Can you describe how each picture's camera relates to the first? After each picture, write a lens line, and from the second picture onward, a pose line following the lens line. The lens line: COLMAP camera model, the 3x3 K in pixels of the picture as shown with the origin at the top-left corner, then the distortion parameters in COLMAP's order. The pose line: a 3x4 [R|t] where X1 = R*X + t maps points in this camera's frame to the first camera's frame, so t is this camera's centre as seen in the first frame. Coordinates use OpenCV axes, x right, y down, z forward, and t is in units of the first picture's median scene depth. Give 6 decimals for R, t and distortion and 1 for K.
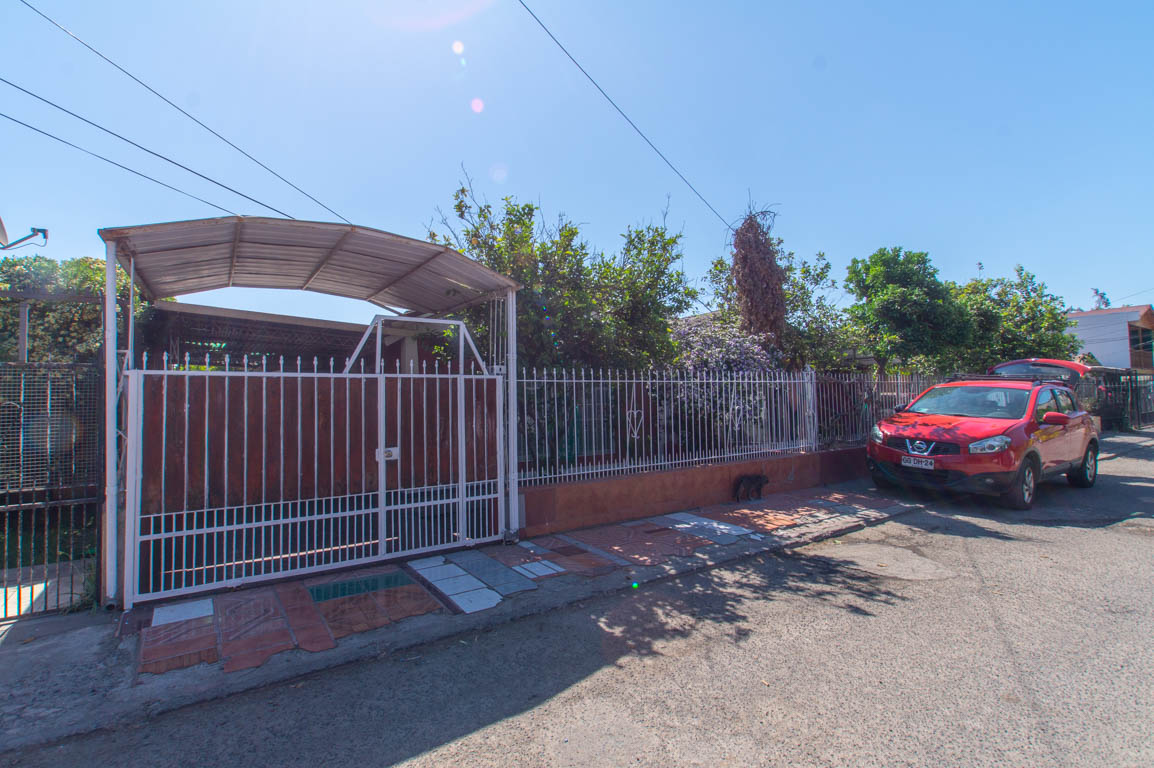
lens RADIAL K [[550.2, 0, 577.0], [0, 550.2, 384.0], [0, 0, 1]] dist [-0.024363, 0.014482]
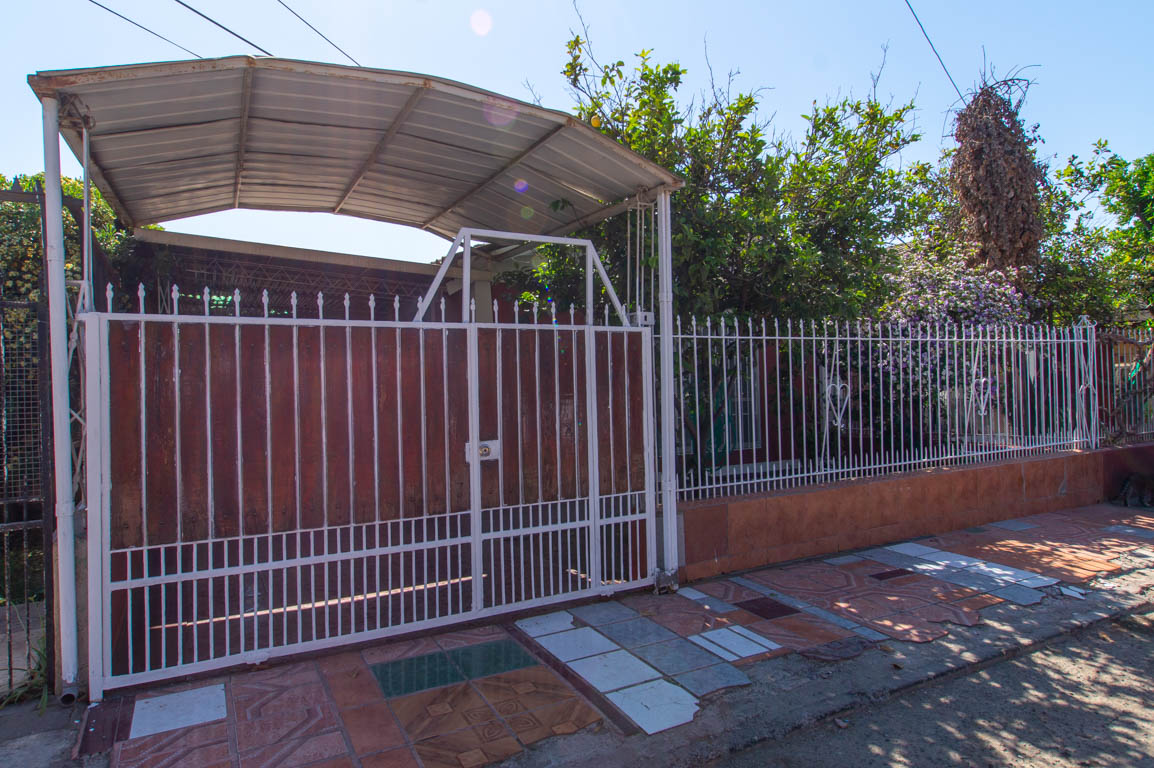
lens RADIAL K [[691.9, 0, 579.8], [0, 691.9, 386.5], [0, 0, 1]] dist [-0.001666, 0.001654]
pose [[0.994444, -0.000994, -0.105265, -0.151047], [0.005346, 0.999142, 0.041064, 0.022026], [0.105134, -0.041398, 0.993596, 0.225802]]
